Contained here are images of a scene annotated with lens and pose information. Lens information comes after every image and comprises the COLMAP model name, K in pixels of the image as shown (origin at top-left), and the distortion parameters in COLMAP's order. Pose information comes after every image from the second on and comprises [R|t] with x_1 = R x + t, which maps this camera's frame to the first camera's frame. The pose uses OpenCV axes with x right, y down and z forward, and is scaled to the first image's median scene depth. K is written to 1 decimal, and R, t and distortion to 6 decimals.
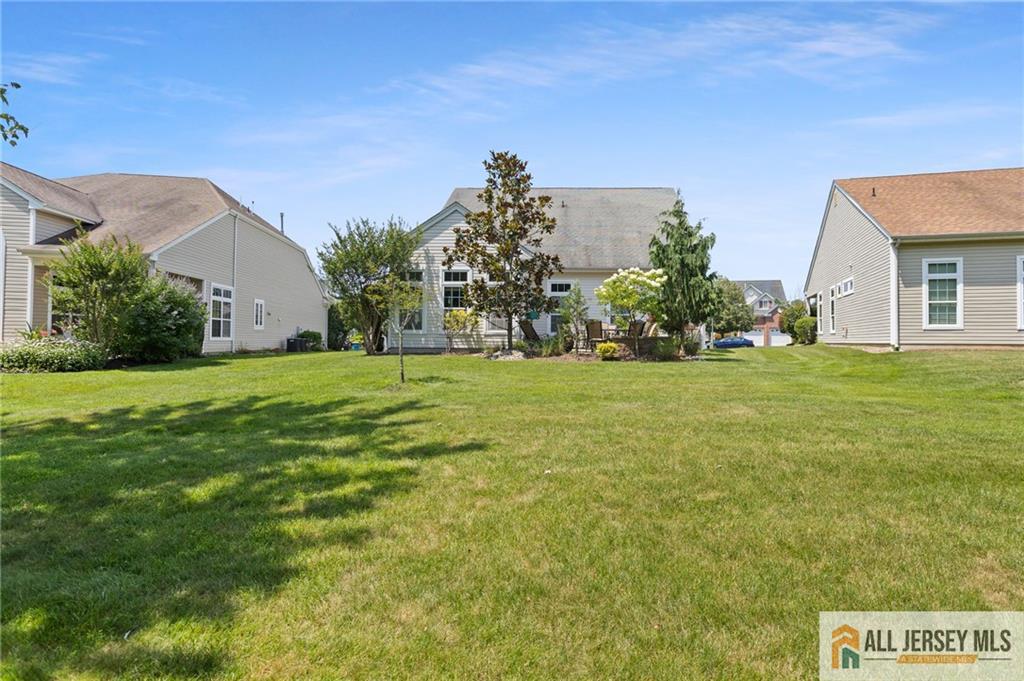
lens RADIAL K [[489.8, 0, 508.2], [0, 489.8, 318.0], [0, 0, 1]] dist [0.003841, 0.000662]
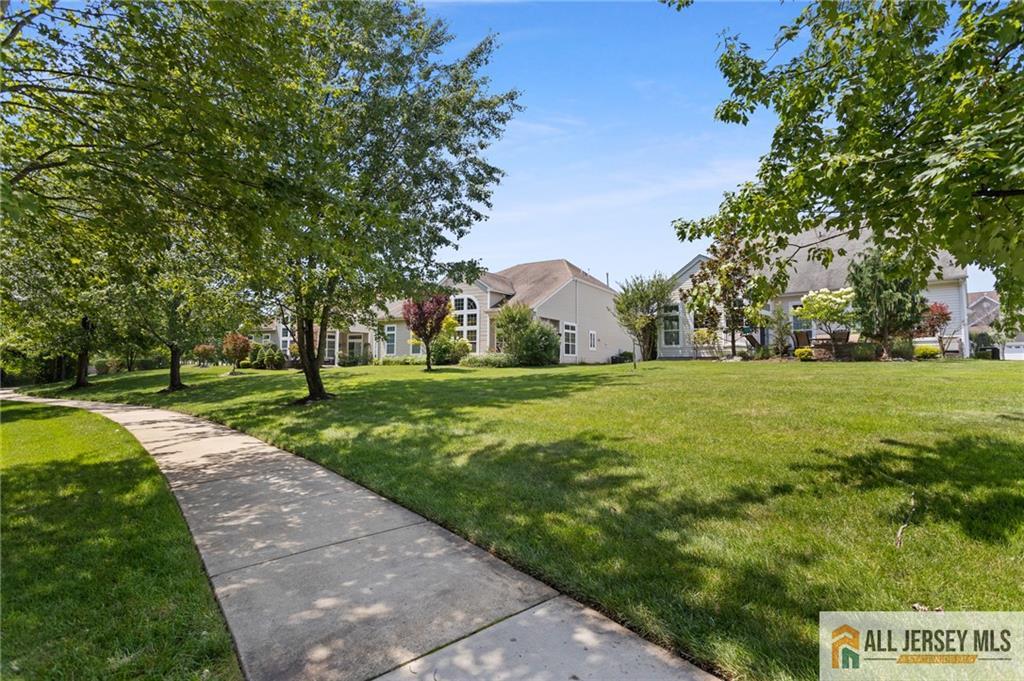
lens RADIAL K [[489.8, 0, 508.2], [0, 489.8, 318.0], [0, 0, 1]] dist [0.003841, 0.000662]
pose [[0.742496, -0.068084, -0.666381, 0.442239], [0.018554, 0.996530, -0.081143, 0.056074], [0.669593, 0.047884, 0.741183, -0.449217]]
